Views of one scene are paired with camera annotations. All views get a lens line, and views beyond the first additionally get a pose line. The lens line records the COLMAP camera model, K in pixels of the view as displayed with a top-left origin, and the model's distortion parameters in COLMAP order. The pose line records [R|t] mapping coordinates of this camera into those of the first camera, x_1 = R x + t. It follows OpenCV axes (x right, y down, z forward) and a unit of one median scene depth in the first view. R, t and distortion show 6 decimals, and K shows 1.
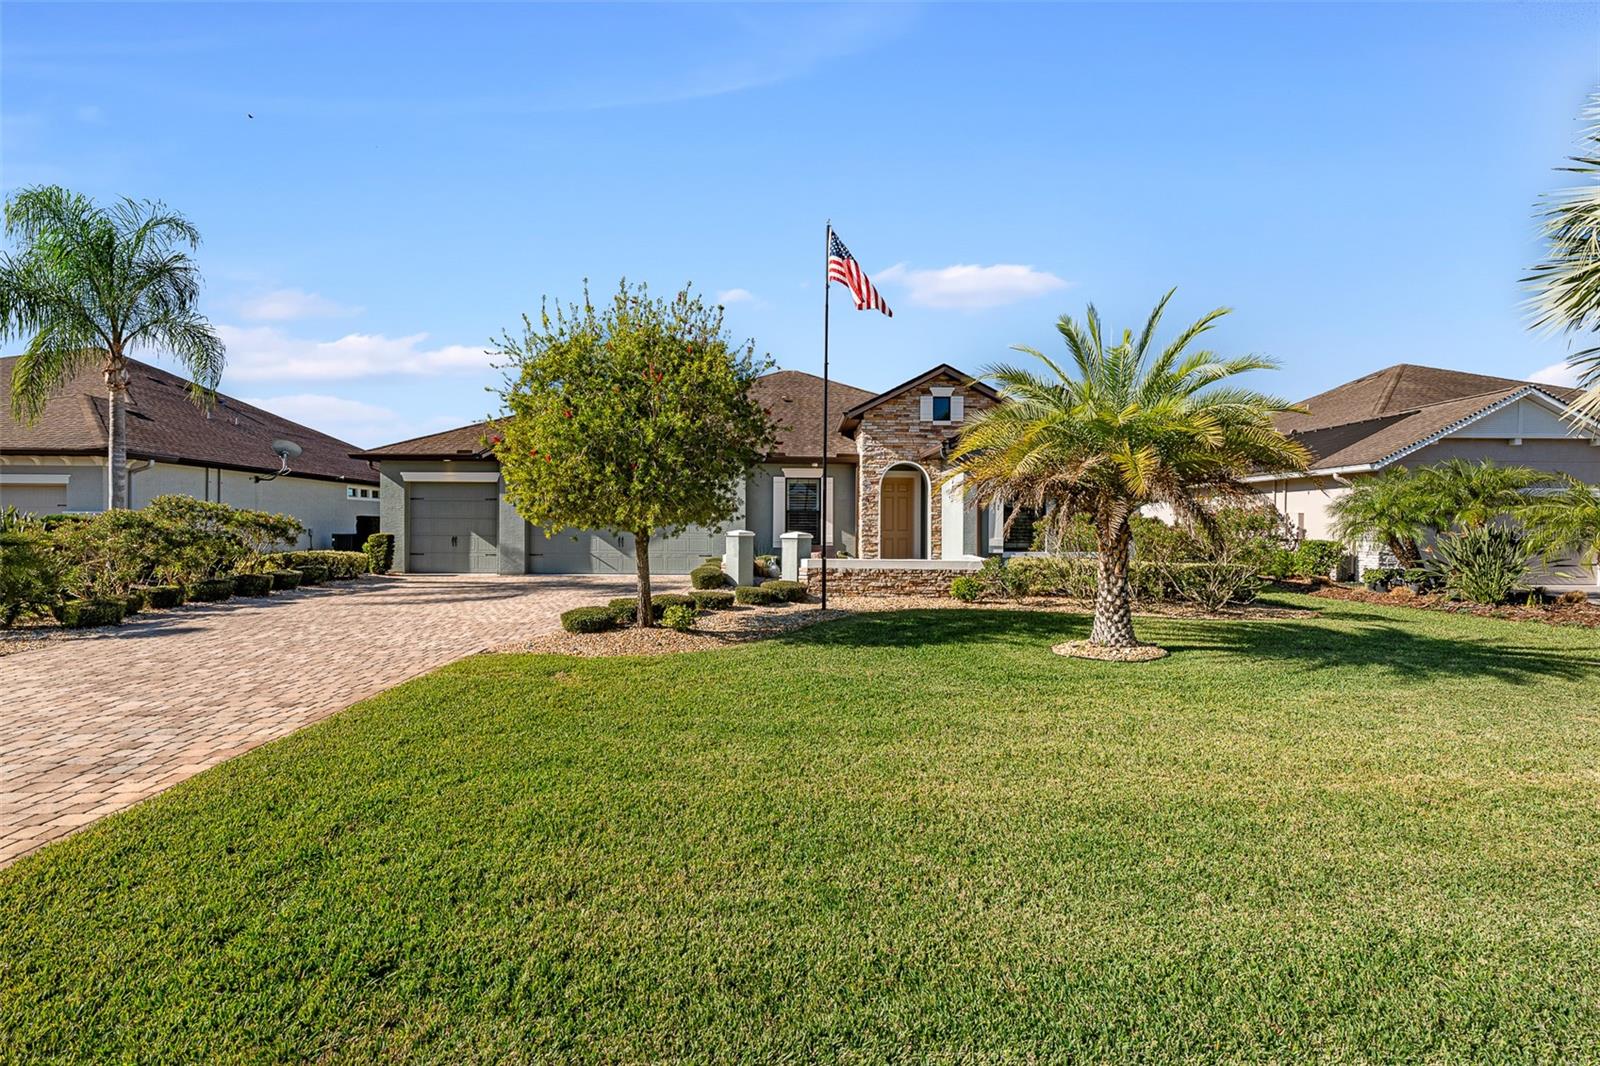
lens RADIAL K [[729.6, 0, 801.1], [0, 729.6, 520.0], [0, 0, 1]] dist [-0.004239, 0.001142]
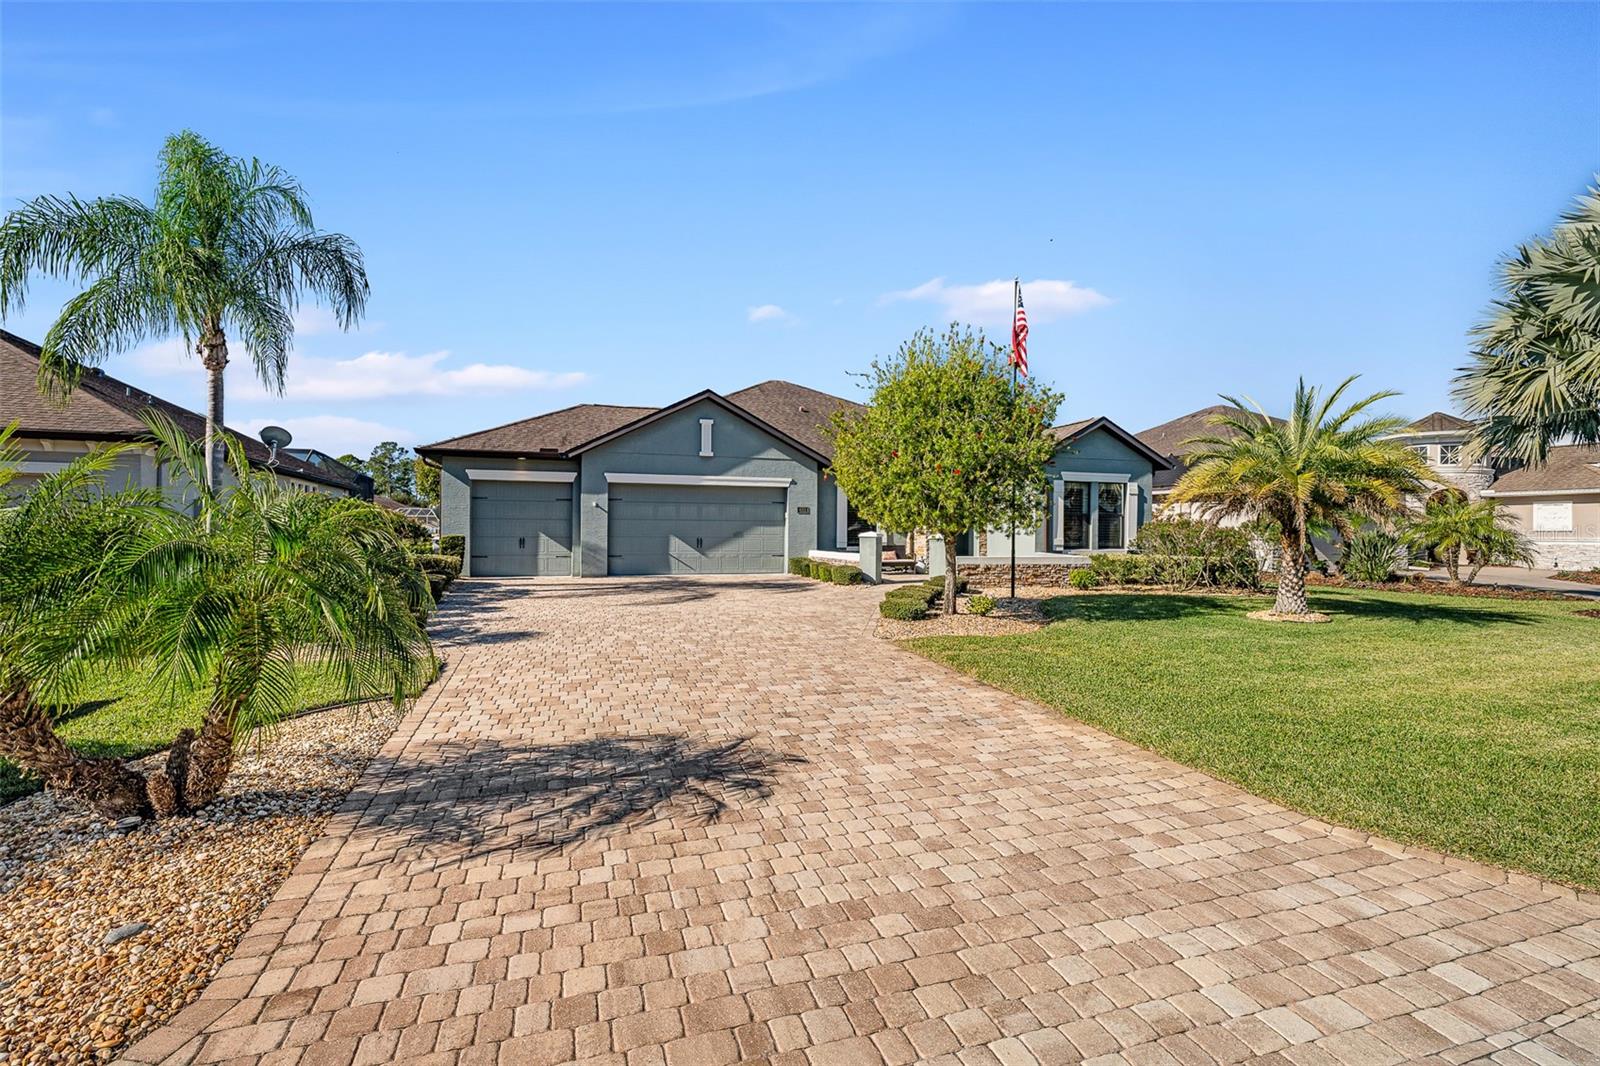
lens RADIAL K [[729.6, 0, 801.1], [0, 729.6, 520.0], [0, 0, 1]] dist [-0.004239, 0.001142]
pose [[0.949134, 0.005955, 0.314816, -0.434576], [-0.005960, 0.999982, -0.000949, -0.002283], [-0.314816, -0.000975, 0.949152, -0.029419]]
